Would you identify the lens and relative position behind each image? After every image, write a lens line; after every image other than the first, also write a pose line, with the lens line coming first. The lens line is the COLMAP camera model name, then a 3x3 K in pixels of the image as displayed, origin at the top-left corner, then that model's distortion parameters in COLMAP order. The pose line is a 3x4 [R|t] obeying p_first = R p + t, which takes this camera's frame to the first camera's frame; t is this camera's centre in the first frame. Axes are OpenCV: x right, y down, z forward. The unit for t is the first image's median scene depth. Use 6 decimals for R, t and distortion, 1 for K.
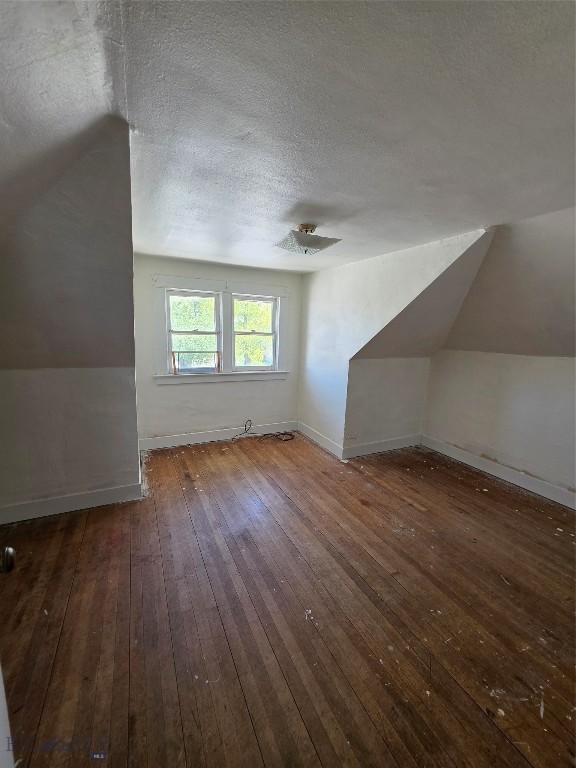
lens RADIAL K [[306.0, 0, 287.8], [0, 306.0, 382.6], [0, 0, 1]] dist [0.002772, -0.000499]
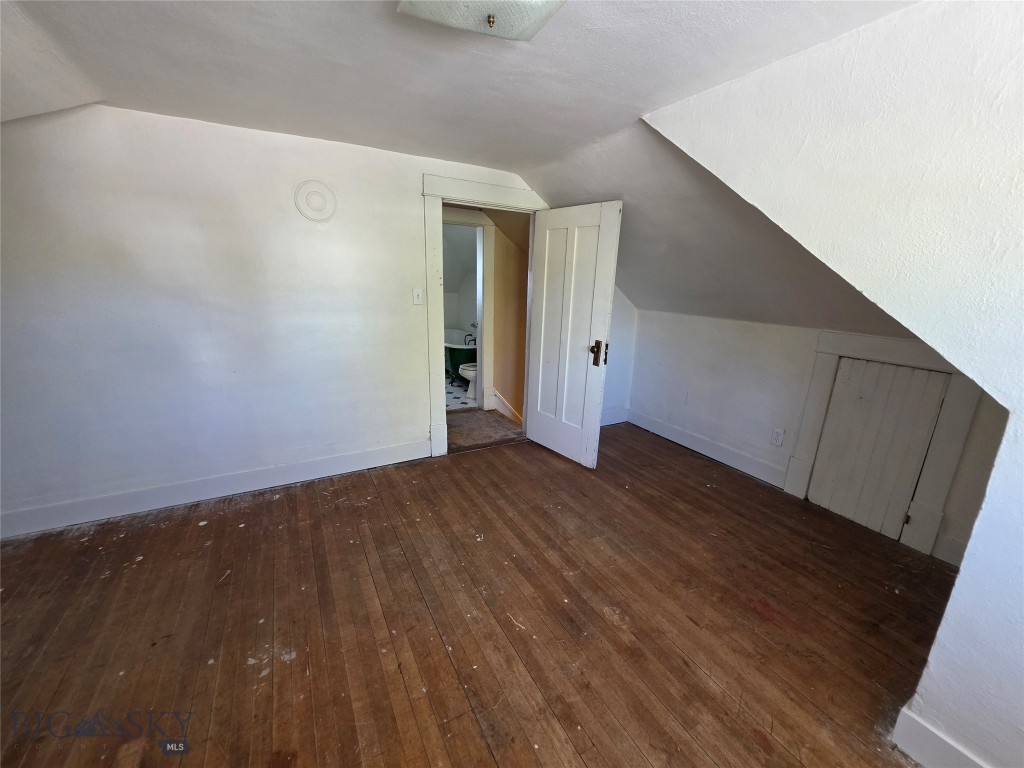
lens RADIAL K [[408.0, 0, 511.2], [0, 408.0, 384.8], [0, 0, 1]] dist [0.002772, -0.000499]
pose [[-0.997733, -0.040458, -0.053774, 0.036655], [-0.059375, 0.905351, 0.420492, -0.210963], [0.031672, 0.422732, -0.905701, 1.296978]]
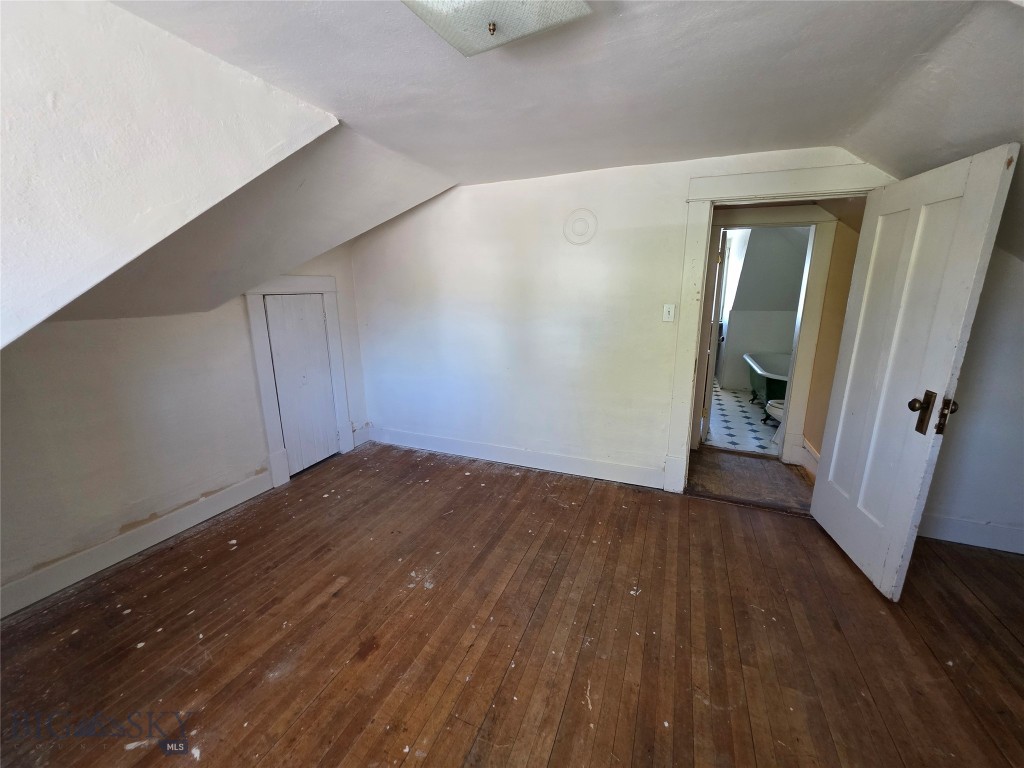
lens RADIAL K [[408.0, 0, 512.6], [0, 408.0, 383.8], [0, 0, 1]] dist [0.002772, -0.000499]
pose [[-0.662027, -0.193472, 0.724077, -0.283956], [0.115346, 0.928296, 0.353500, -0.186746], [-0.740551, 0.317546, -0.592241, 1.126862]]
